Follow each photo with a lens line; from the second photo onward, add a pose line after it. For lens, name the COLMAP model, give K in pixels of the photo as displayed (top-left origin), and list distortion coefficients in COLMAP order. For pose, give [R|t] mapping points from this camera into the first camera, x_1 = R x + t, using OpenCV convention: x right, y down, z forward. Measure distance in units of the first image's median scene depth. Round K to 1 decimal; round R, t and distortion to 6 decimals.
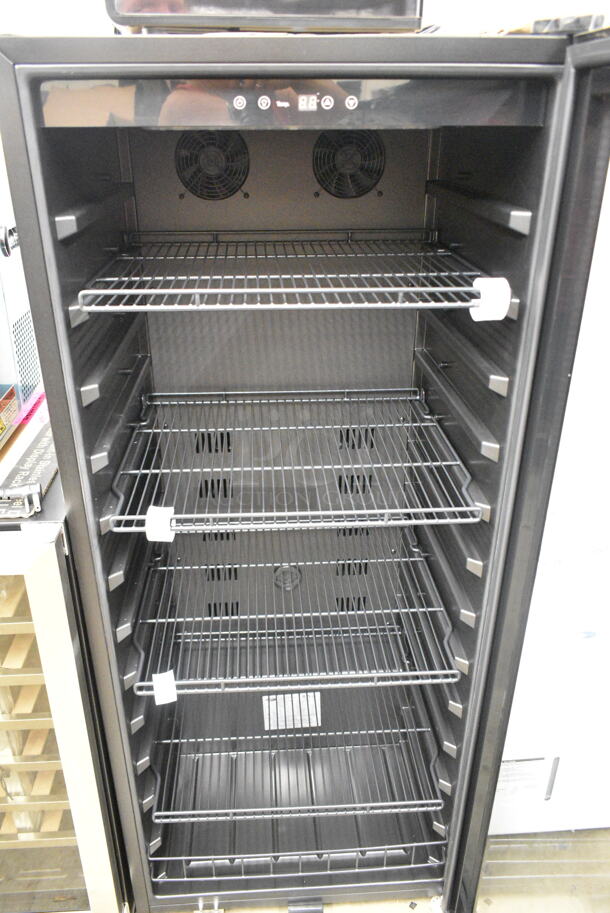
lens RADIAL K [[707.1, 0, 305.0], [0, 707.1, 456.5], [0, 0, 1]] dist [-0.024016, -0.001382]
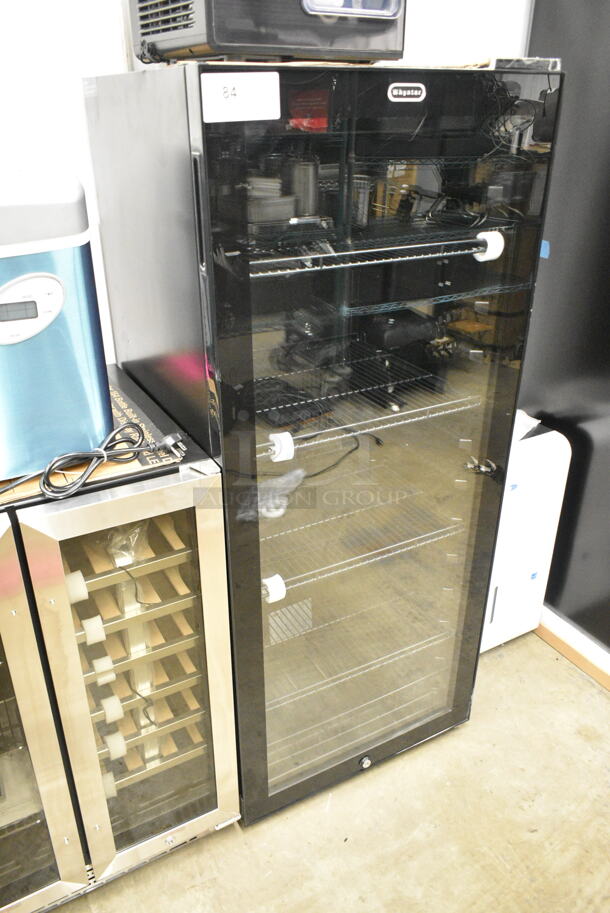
lens RADIAL K [[707.1, 0, 305.0], [0, 707.1, 456.5], [0, 0, 1]] dist [-0.024016, -0.001382]
pose [[0.906703, -0.193225, 0.374905, -0.608406], [0.186039, 0.980965, 0.055654, 0.047793], [-0.378522, 0.019285, 0.925391, -0.180859]]
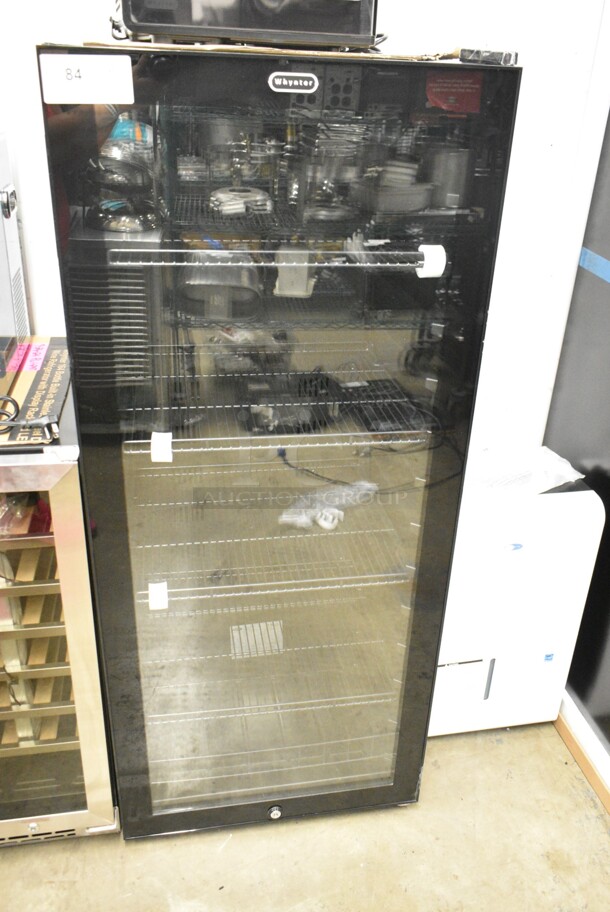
lens RADIAL K [[770.7, 0, 330.3], [0, 770.7, 438.4], [0, 0, 1]] dist [-0.009920, -0.026262]
pose [[0.991427, -0.016354, 0.129632, -0.088257], [0.015662, 0.999857, 0.006352, 0.073253], [-0.129717, -0.004267, 0.991542, -0.306705]]
